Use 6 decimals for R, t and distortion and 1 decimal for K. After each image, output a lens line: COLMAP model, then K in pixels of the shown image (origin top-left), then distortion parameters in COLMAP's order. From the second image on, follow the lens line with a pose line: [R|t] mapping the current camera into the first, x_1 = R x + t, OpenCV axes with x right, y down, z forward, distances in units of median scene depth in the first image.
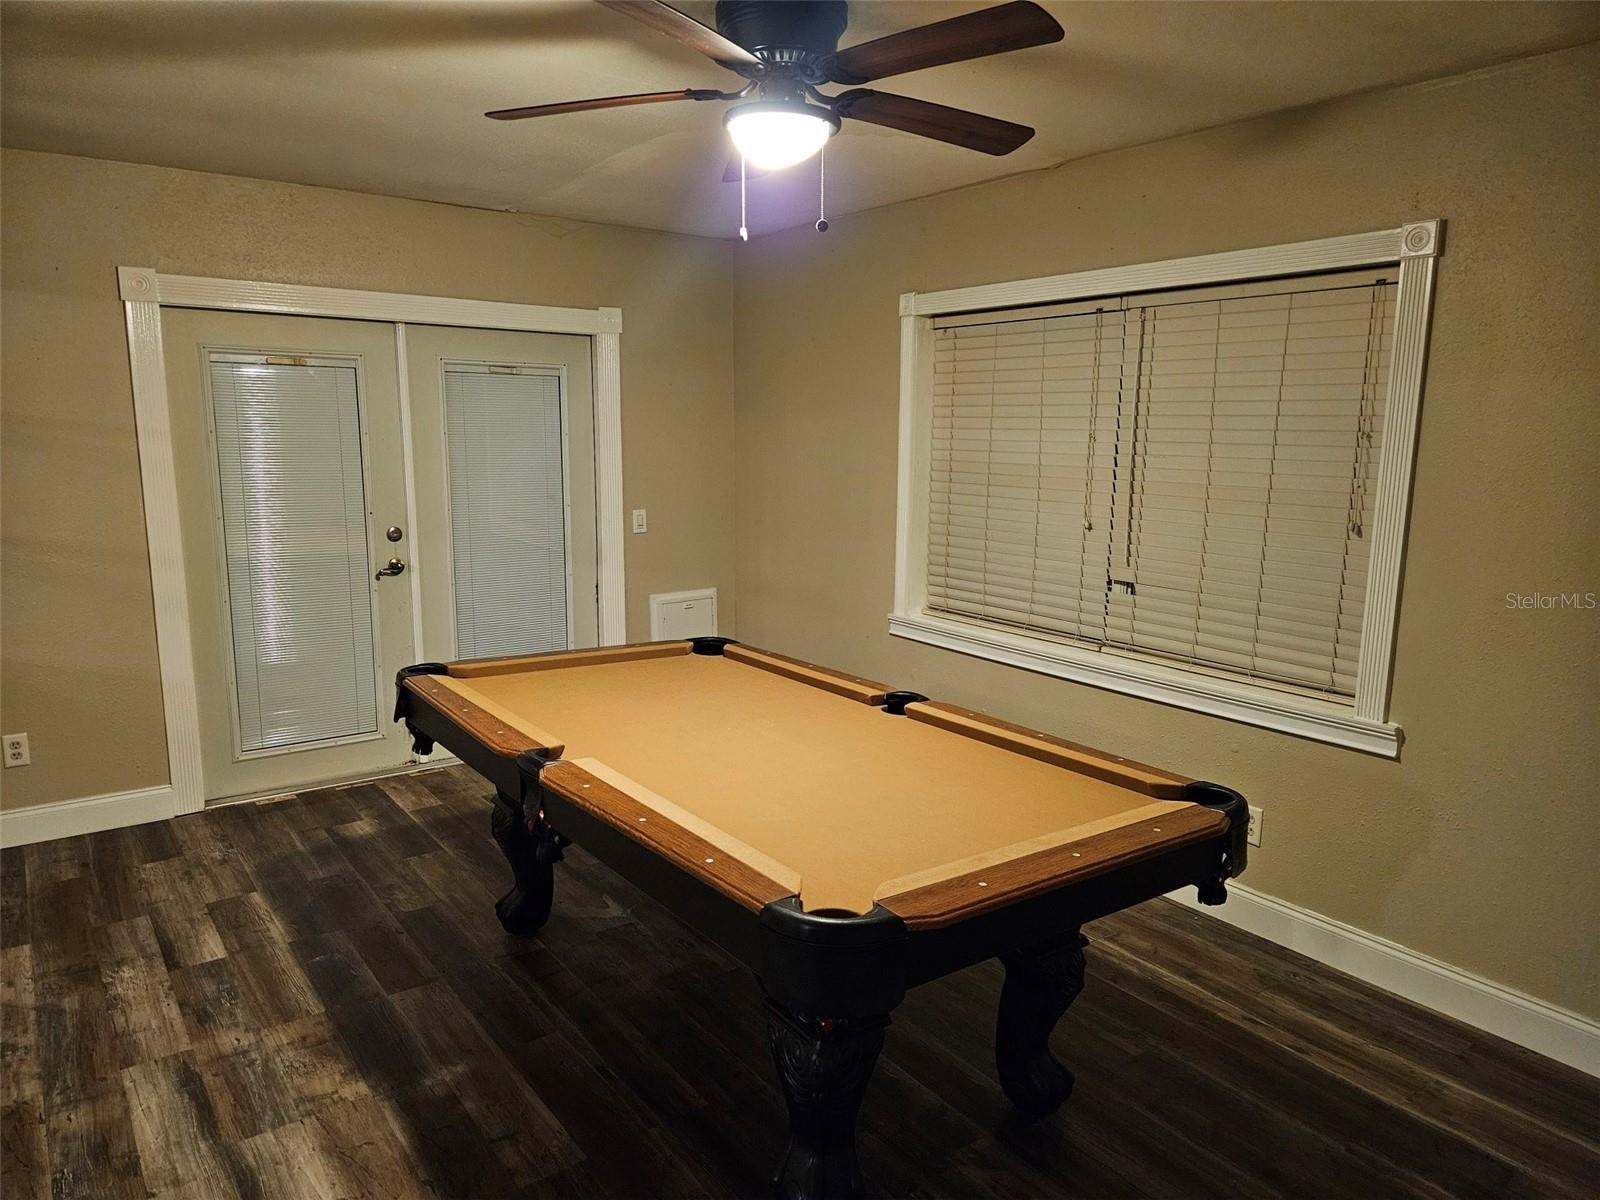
lens RADIAL K [[1068.3, 0, 789.8], [0, 1068.3, 601.9], [0, 0, 1]] dist [0.006820, -0.000829]
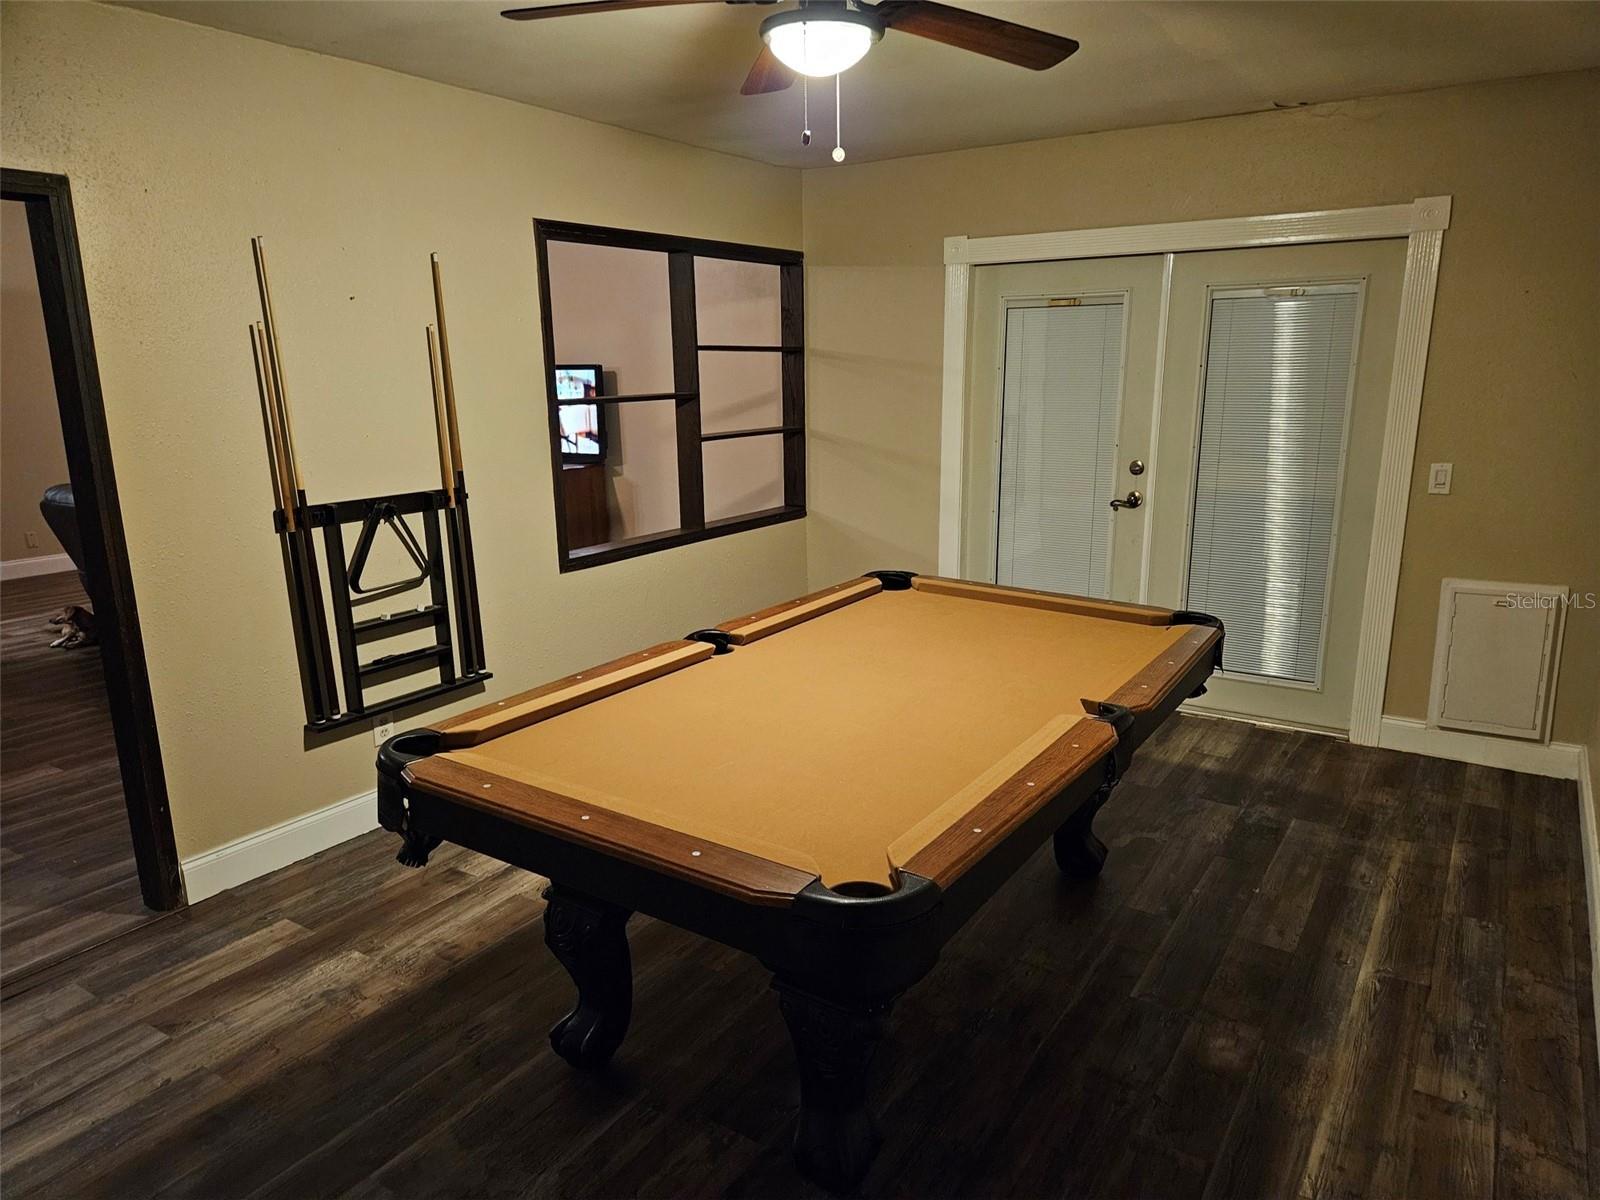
lens RADIAL K [[1068.3, 0, 789.8], [0, 1068.3, 601.9], [0, 0, 1]] dist [0.006820, -0.000829]
pose [[0.342685, 0.191639, -0.919696, 0.495415], [-0.136454, 0.978745, 0.153099, -0.050751], [0.929488, 0.073032, 0.361551, 0.347361]]
